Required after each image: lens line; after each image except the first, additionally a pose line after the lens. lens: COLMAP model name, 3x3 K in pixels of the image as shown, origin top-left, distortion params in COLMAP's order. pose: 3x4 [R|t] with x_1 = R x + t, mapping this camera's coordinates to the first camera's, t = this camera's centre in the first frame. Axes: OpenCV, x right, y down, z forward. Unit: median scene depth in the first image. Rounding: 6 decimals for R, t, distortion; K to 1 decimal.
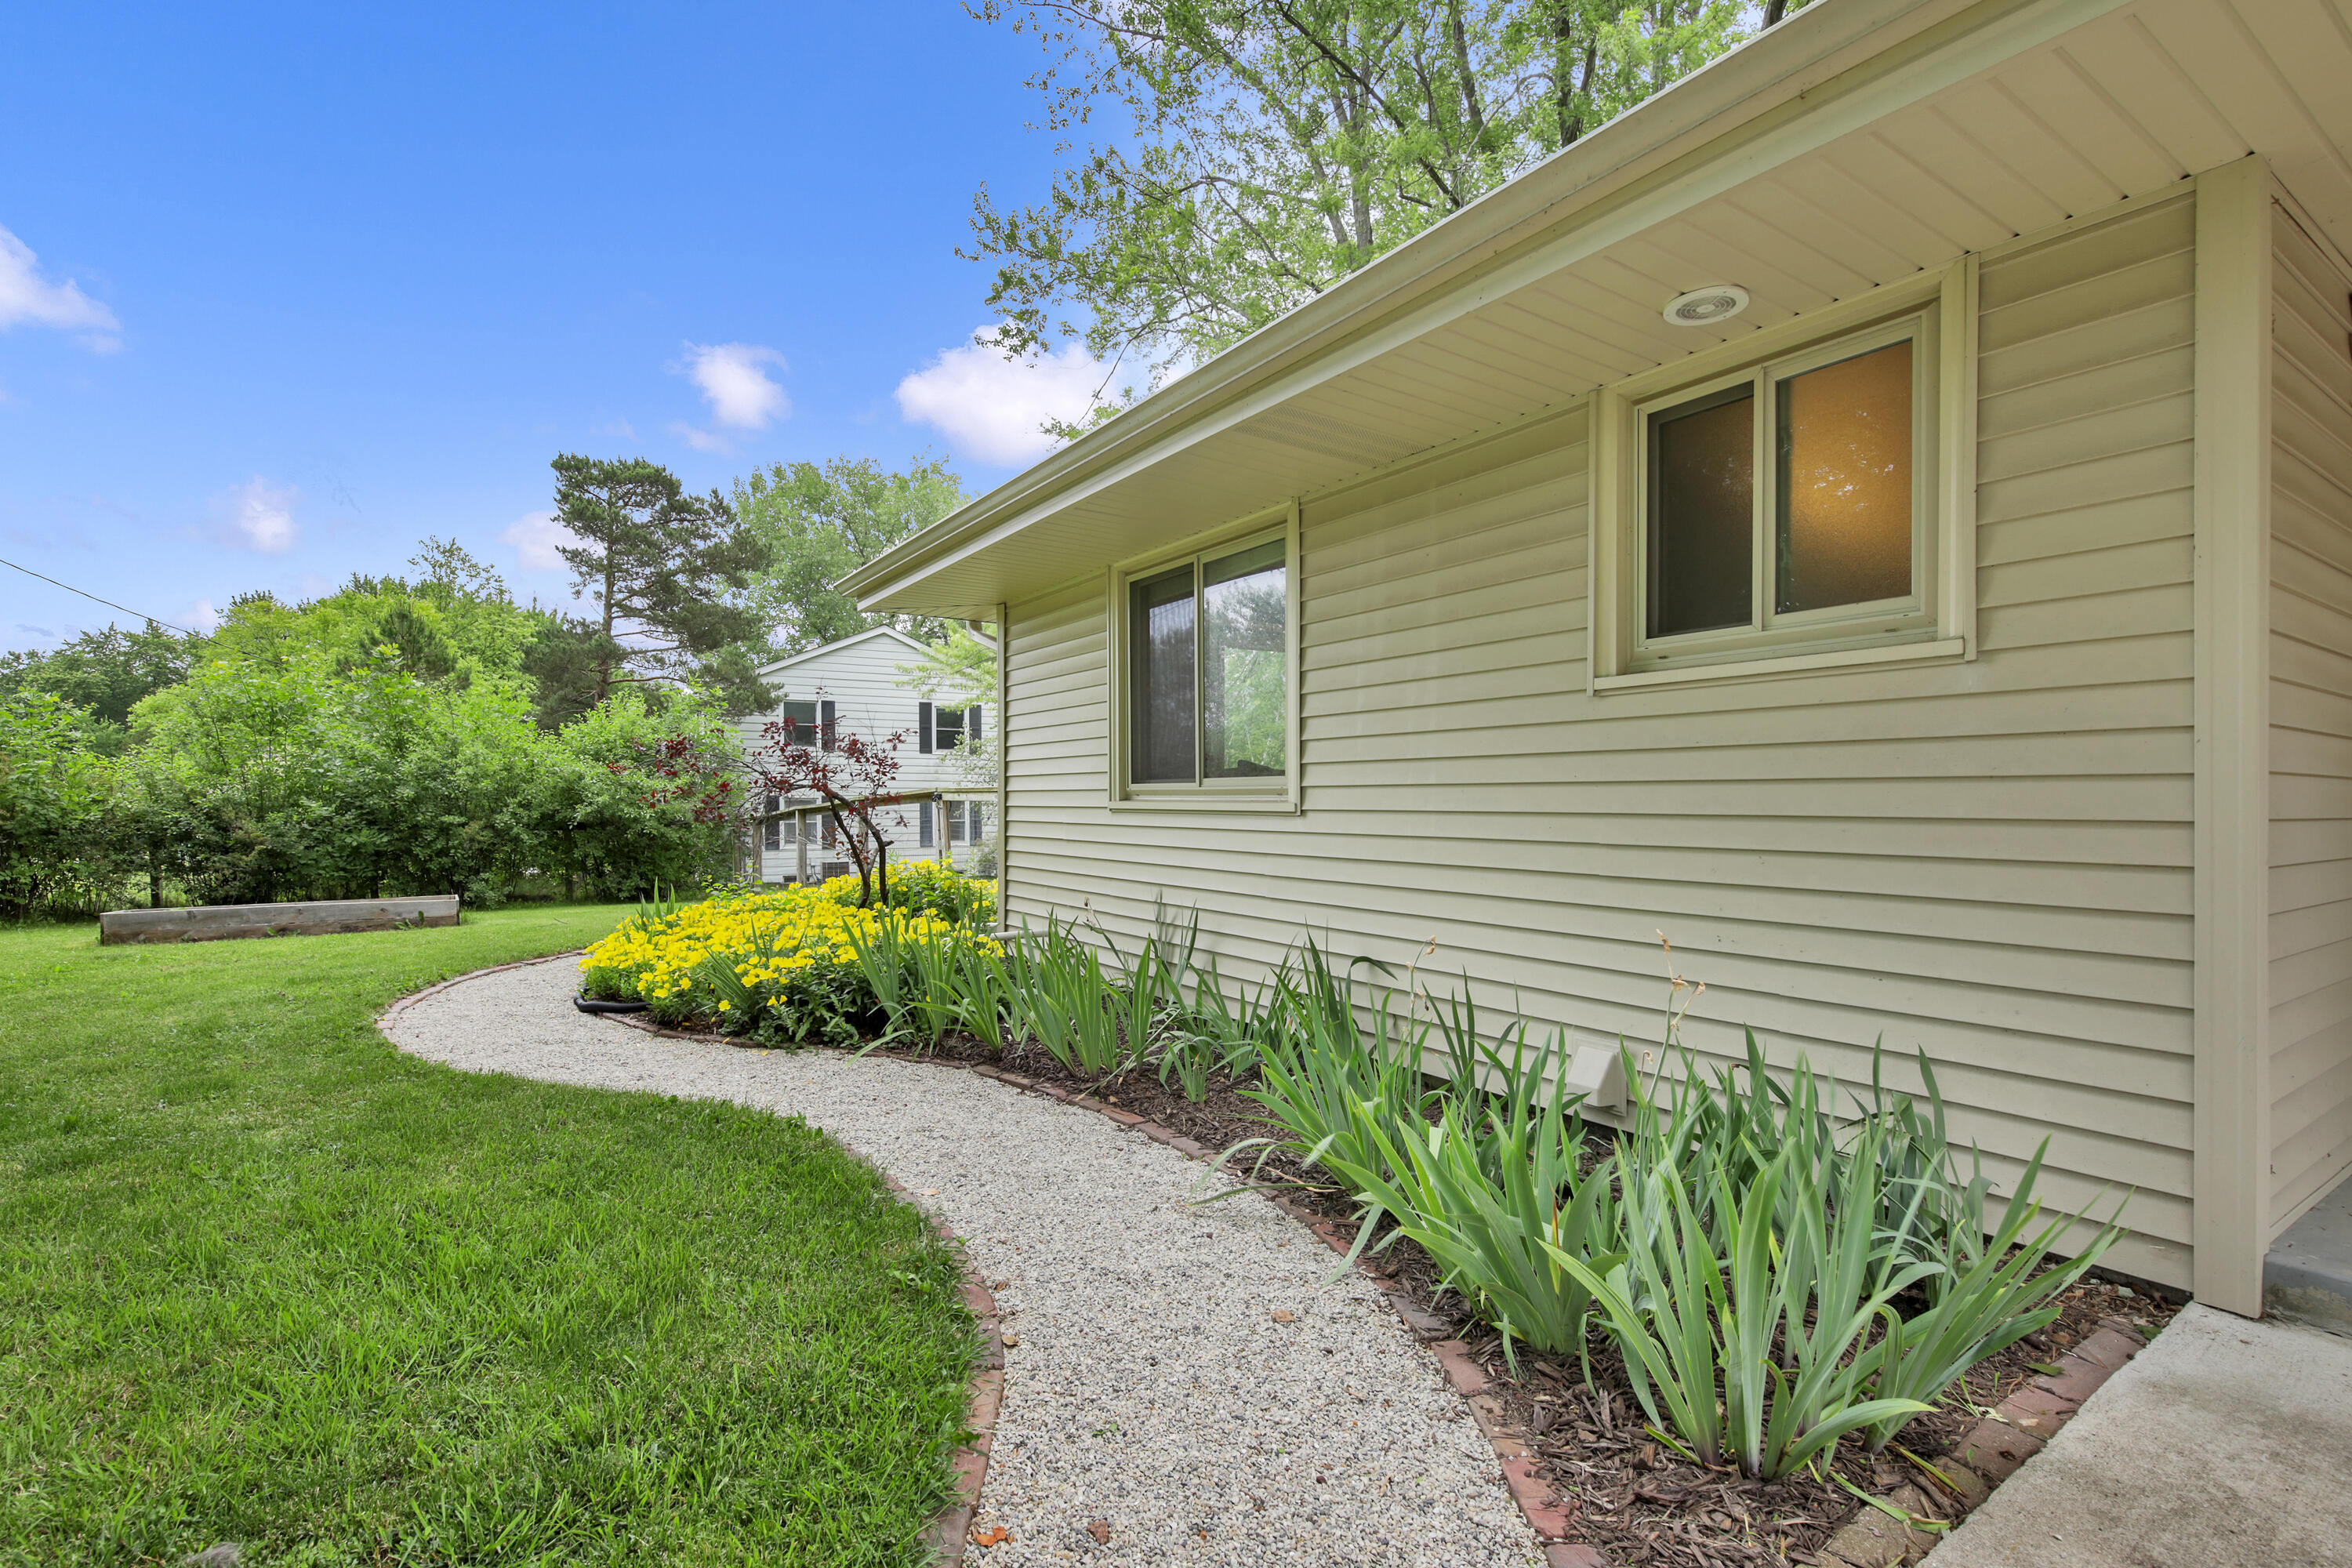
lens RADIAL K [[1063.1, 0, 1214.4], [0, 1063.1, 790.3], [0, 0, 1]] dist [0.000356, -0.000157]
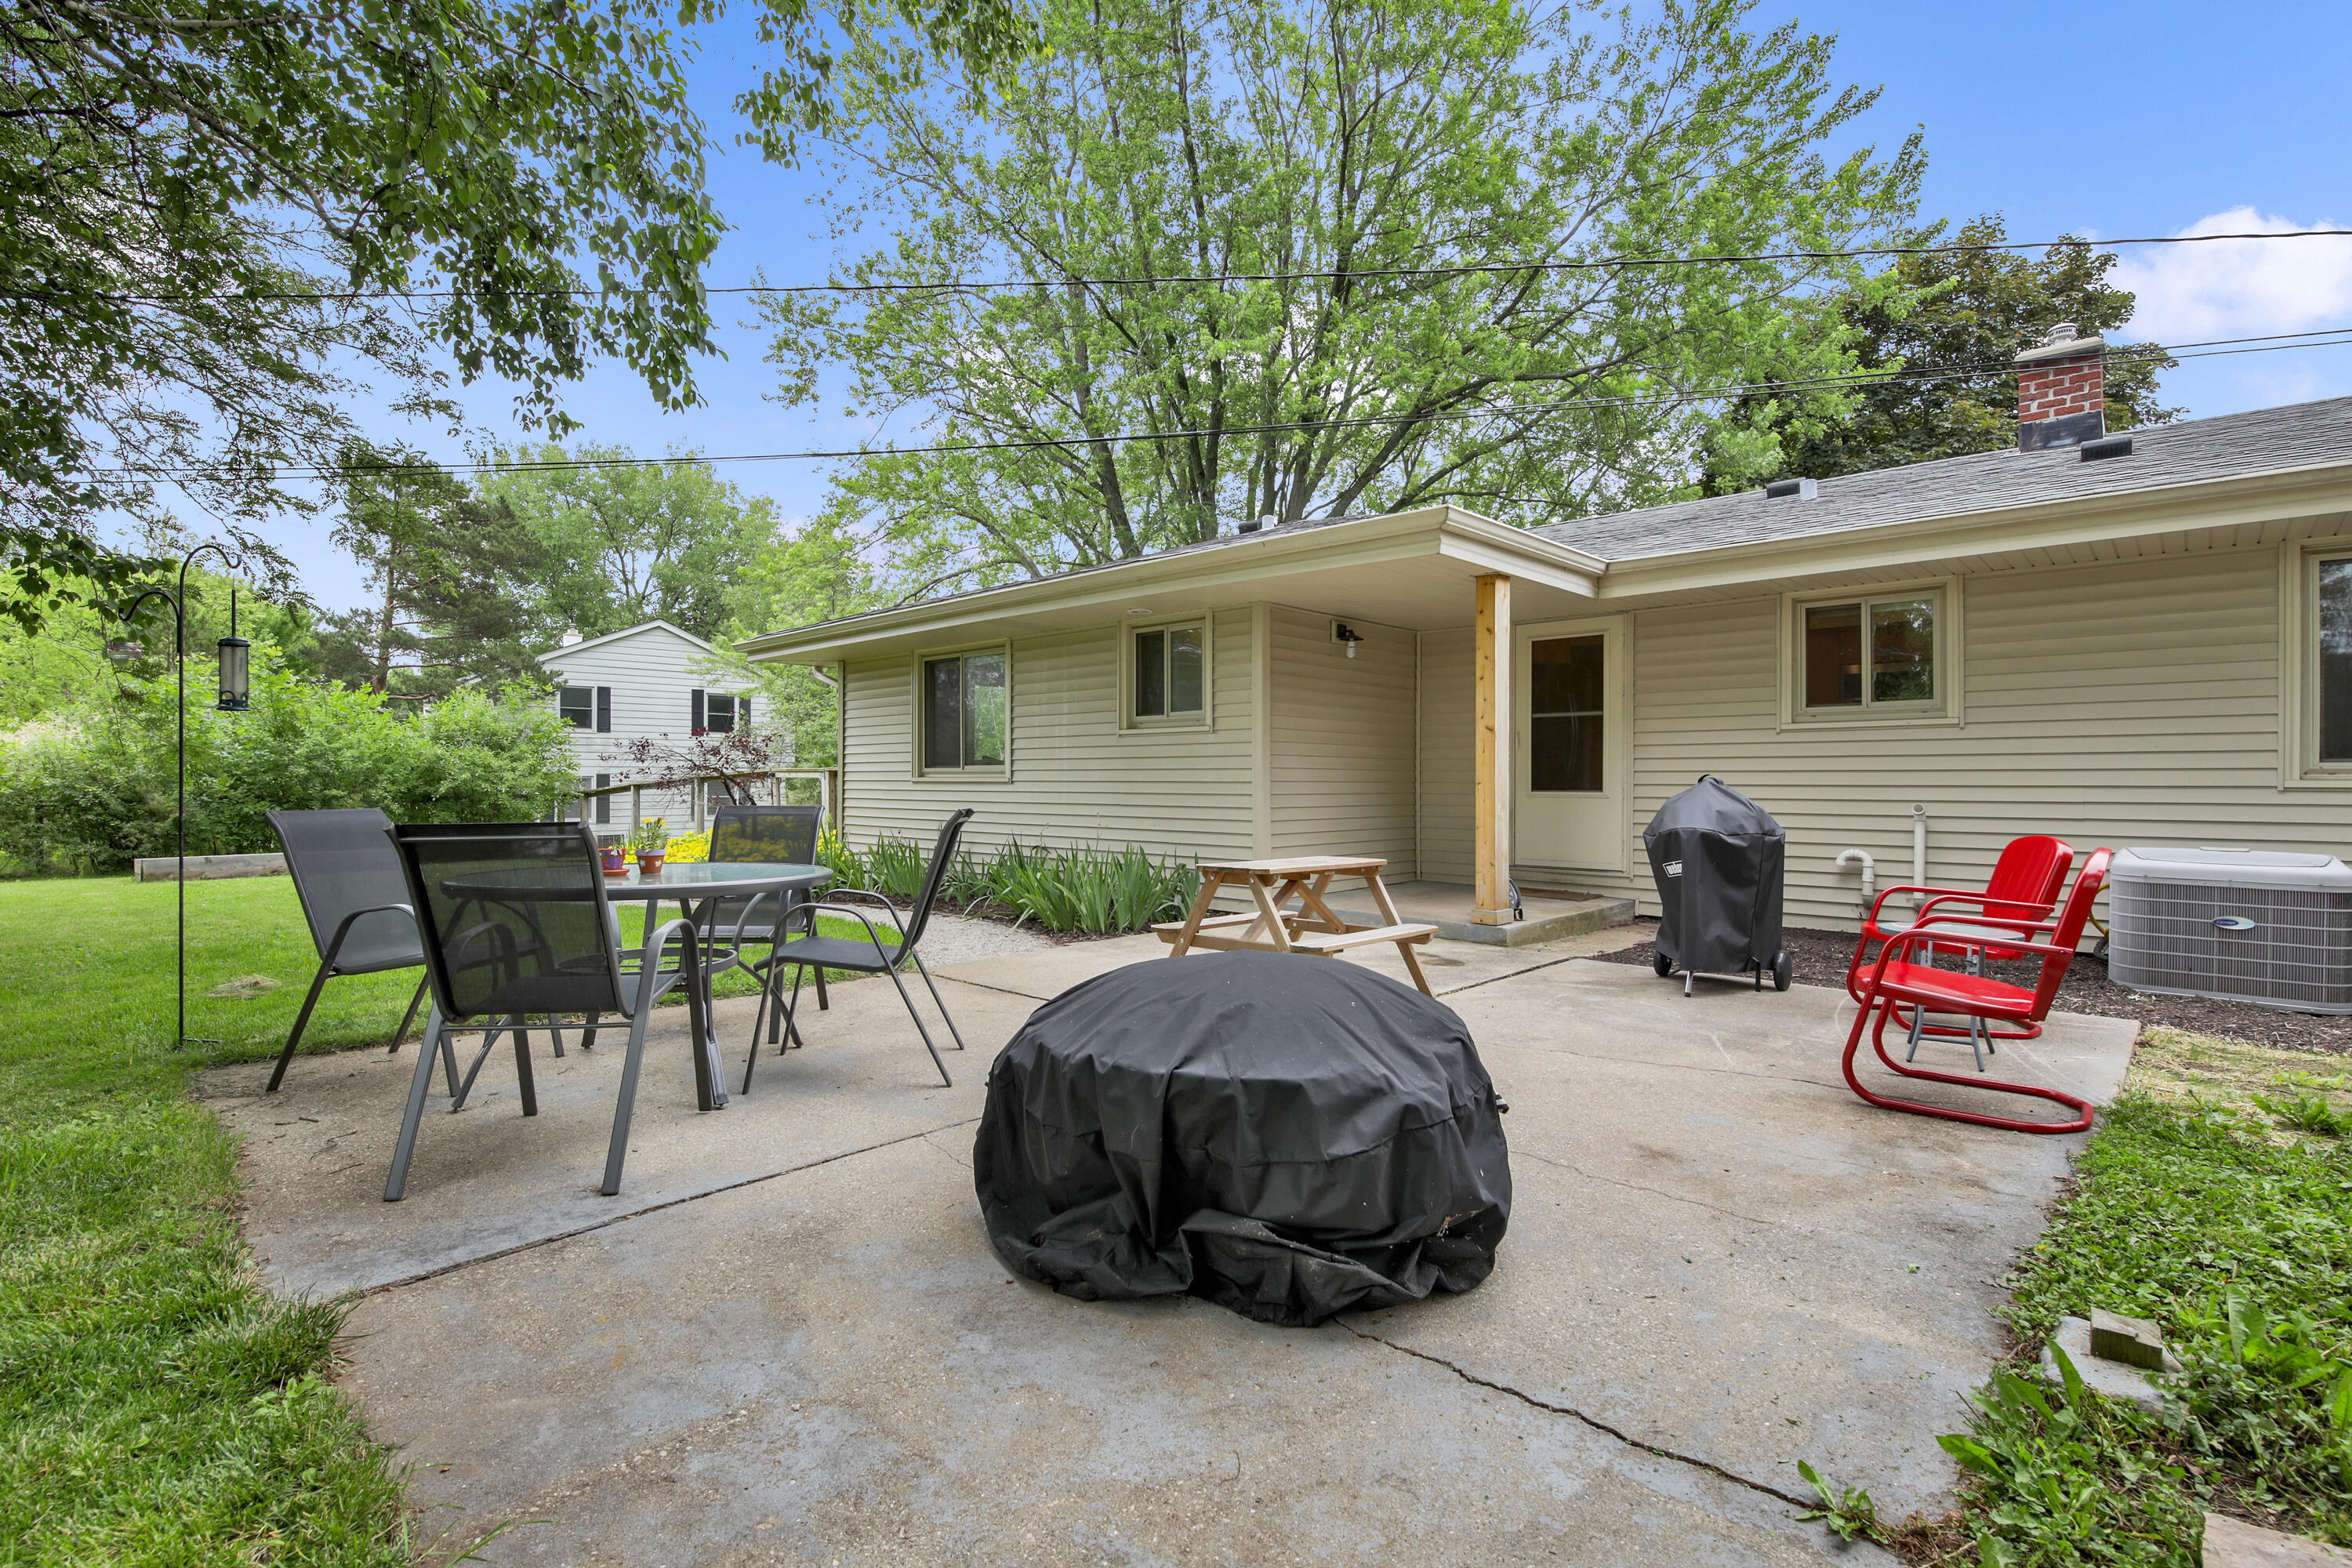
lens RADIAL K [[1063.1, 0, 1214.4], [0, 1063.1, 790.3], [0, 0, 1]] dist [0.000356, -0.000157]
pose [[0.974283, -0.001913, 0.225321, -0.002676], [-0.002379, 0.999821, 0.018777, -0.002490], [-0.225317, -0.018831, 0.974104, -0.726704]]
